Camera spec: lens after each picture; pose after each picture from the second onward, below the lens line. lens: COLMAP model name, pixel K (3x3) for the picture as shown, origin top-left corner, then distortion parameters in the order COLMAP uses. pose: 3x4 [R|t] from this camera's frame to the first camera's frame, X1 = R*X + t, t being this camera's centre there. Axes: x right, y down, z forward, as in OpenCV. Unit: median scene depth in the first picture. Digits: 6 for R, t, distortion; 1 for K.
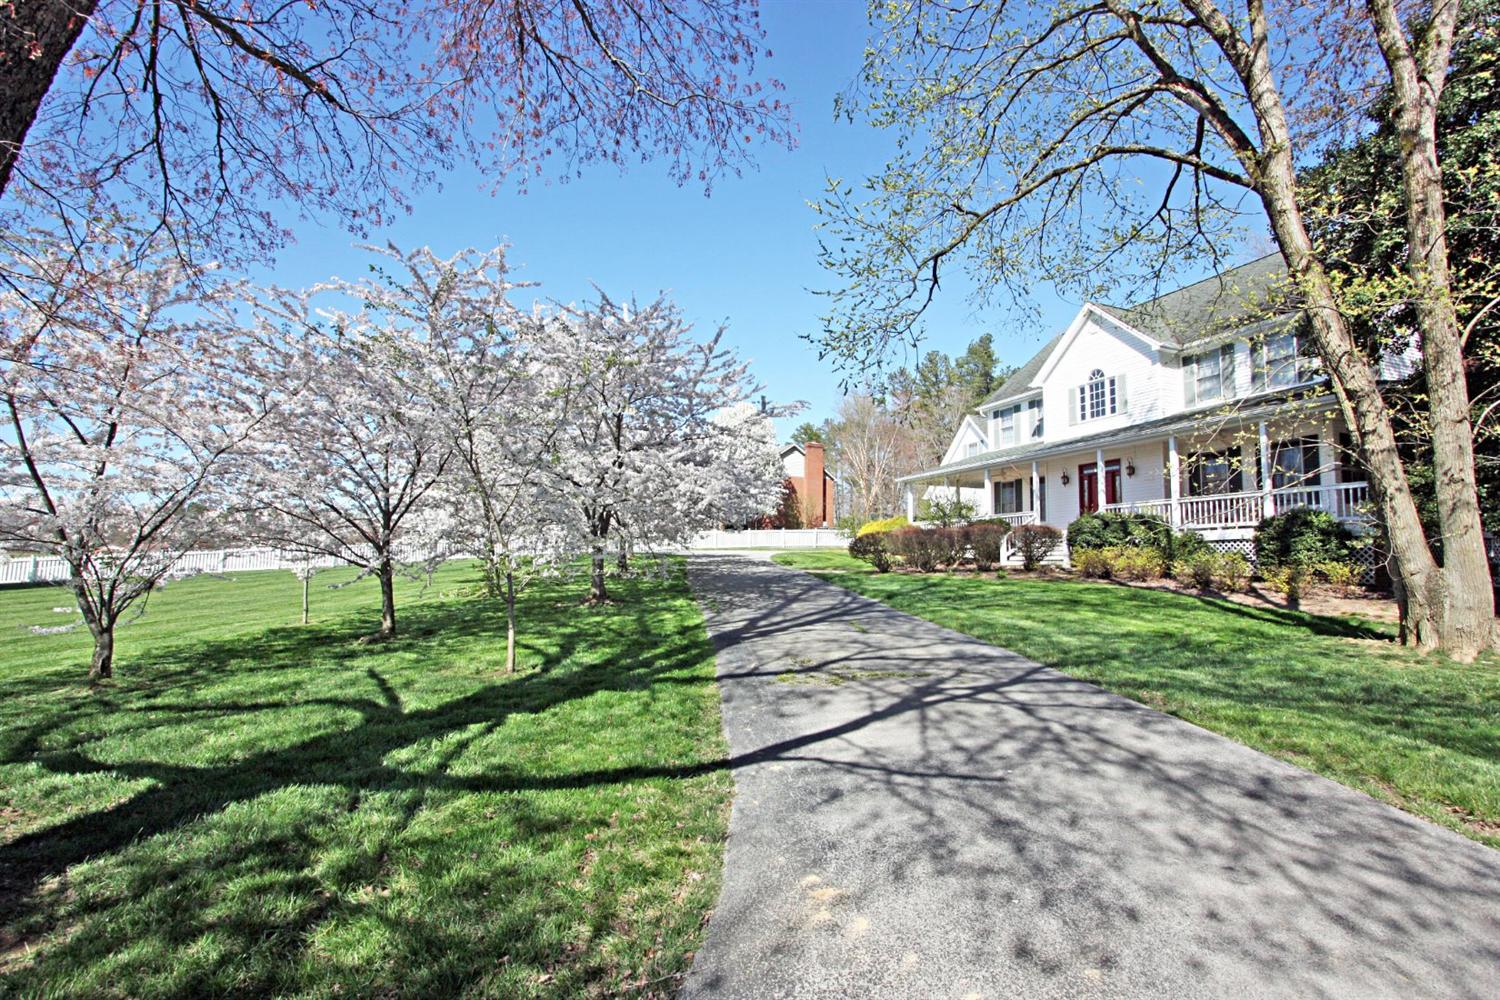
lens RADIAL K [[708.9, 0, 761.7], [0, 708.9, 505.5], [0, 0, 1]] dist [-0.006070, 0.001400]
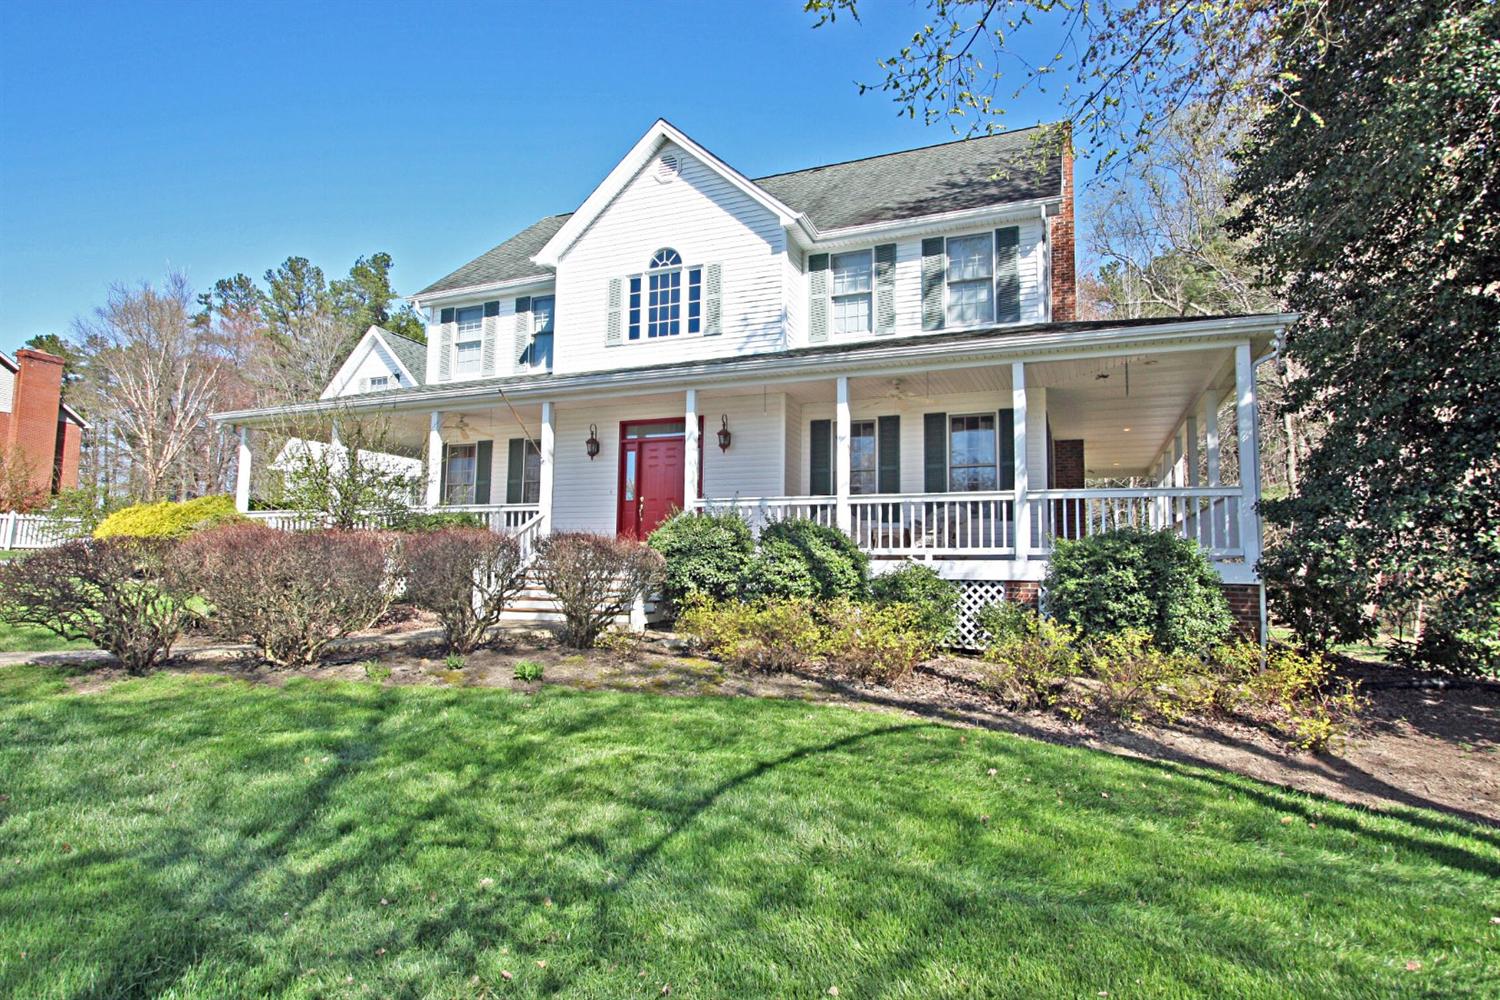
lens RADIAL K [[802.6, 0, 758.5], [0, 802.6, 495.5], [0, 0, 1]] dist [-0.002670, -0.000144]
pose [[0.705923, 0.069275, 0.704893, 0.102638], [-0.065583, 0.997323, -0.032336, 0.010490], [-0.705246, -0.023402, 0.708576, 0.503680]]
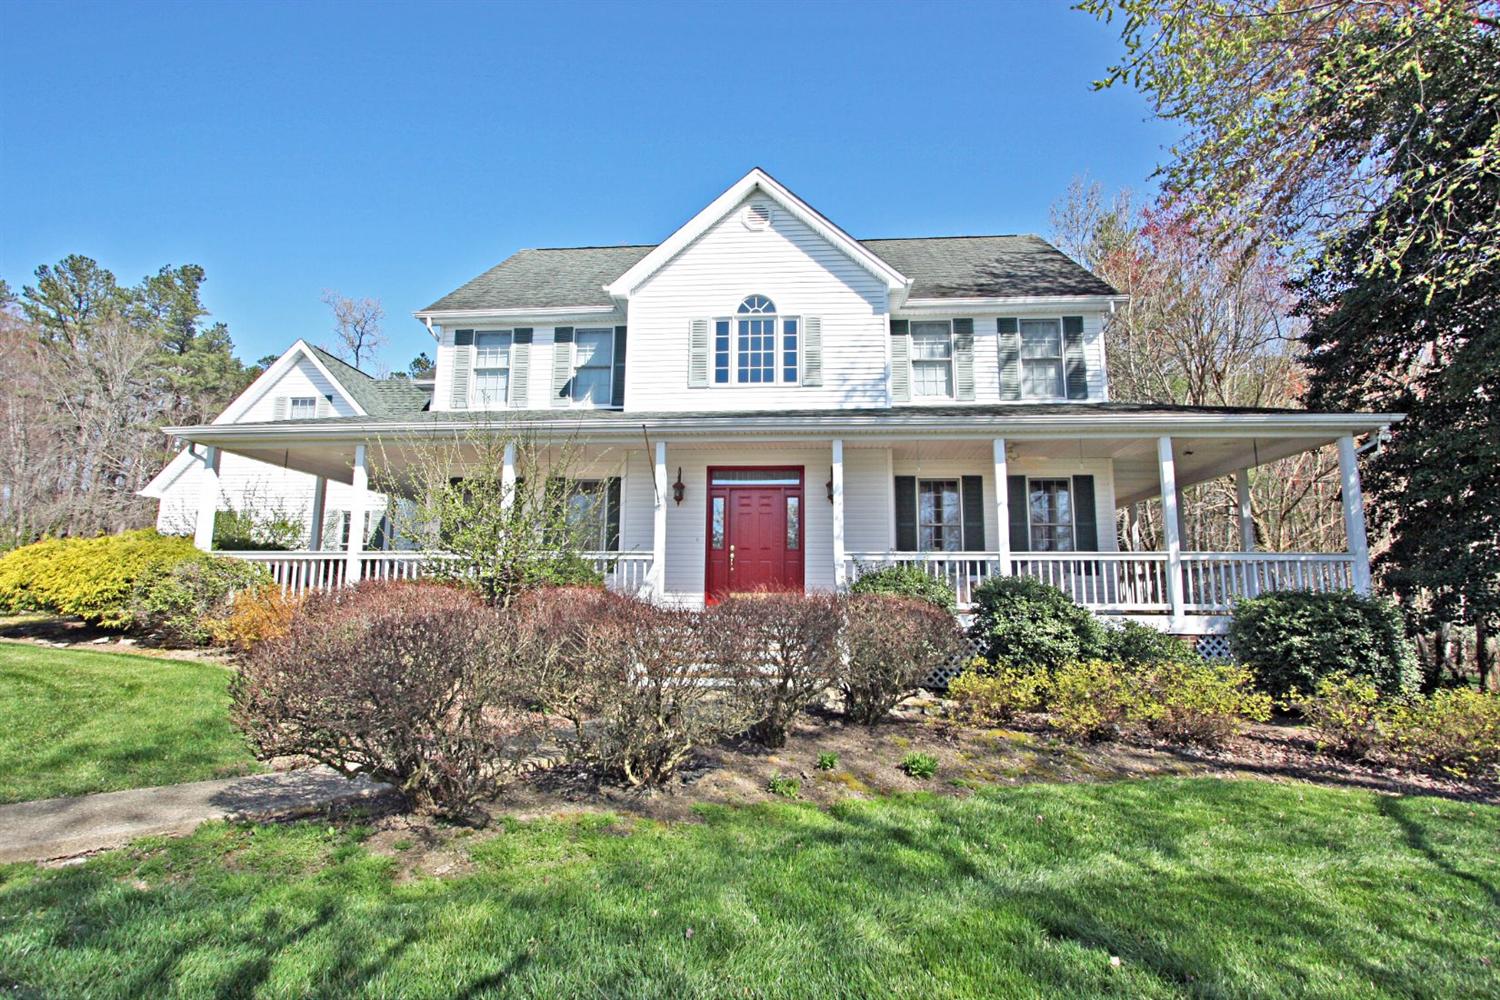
lens RADIAL K [[708.9, 0, 761.7], [0, 708.9, 505.5], [0, 0, 1]] dist [-0.006070, 0.001400]
pose [[0.454370, 0.130089, 0.881263, 0.021656], [-0.079885, 0.991244, -0.105136, 0.021165], [-0.887224, -0.022629, 0.460784, 0.734073]]
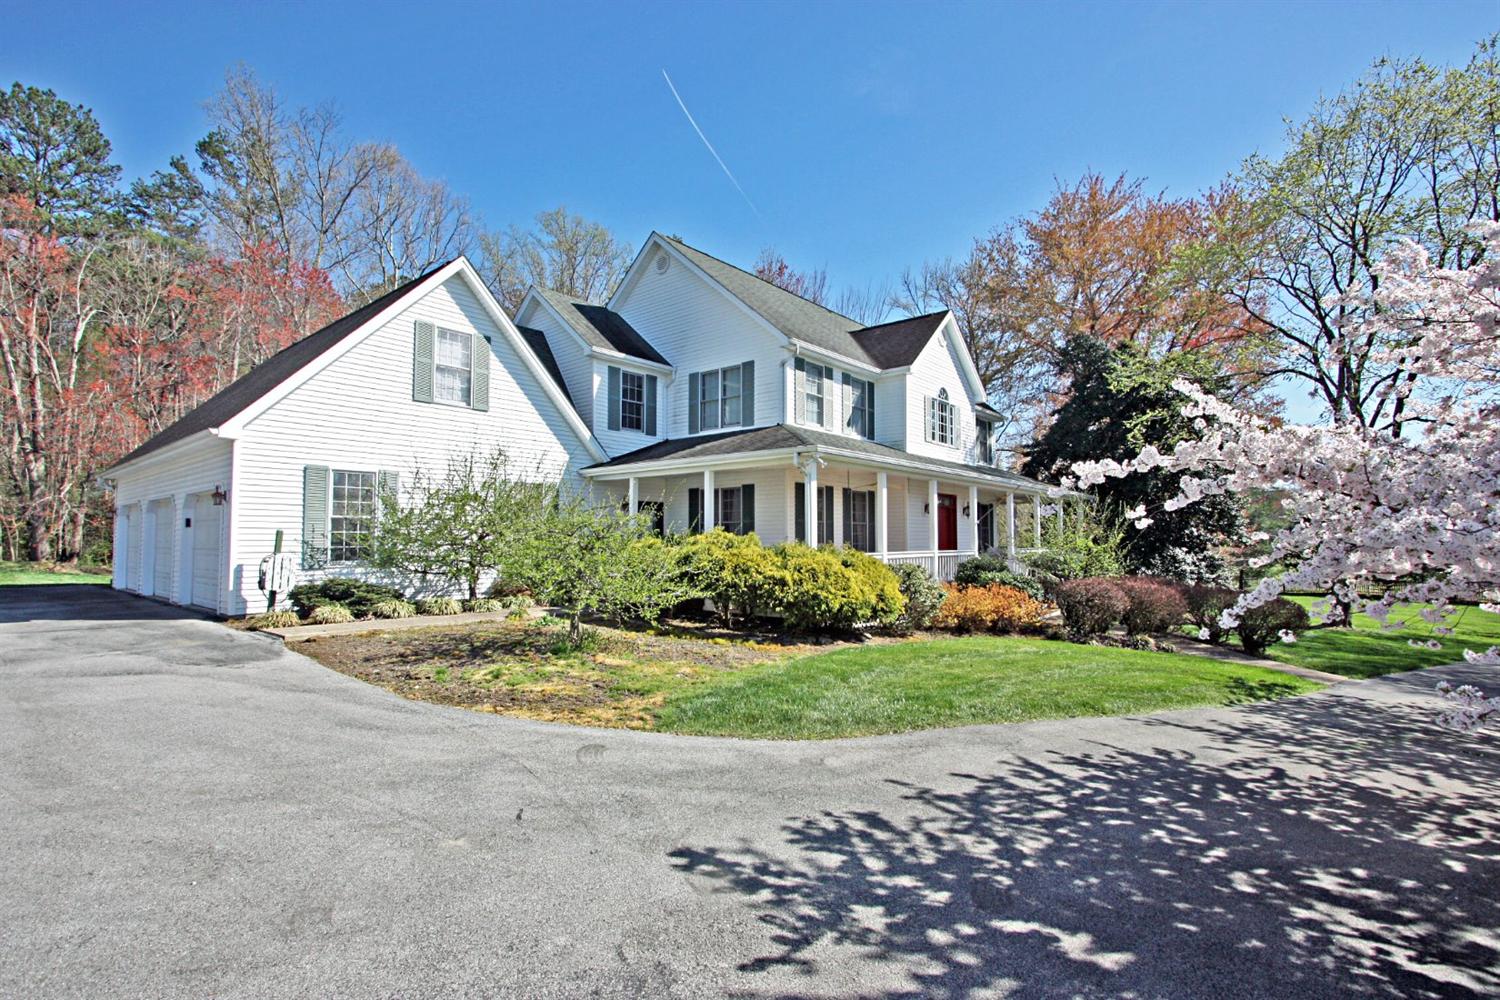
lens RADIAL K [[708.9, 0, 761.7], [0, 708.9, 505.5], [0, 0, 1]] dist [-0.006070, 0.001400]
pose [[-0.451842, 0.074464, 0.888985, -0.185581], [-0.061655, 0.991521, -0.114390, 0.062612], [-0.889965, -0.106497, -0.443420, 1.547170]]
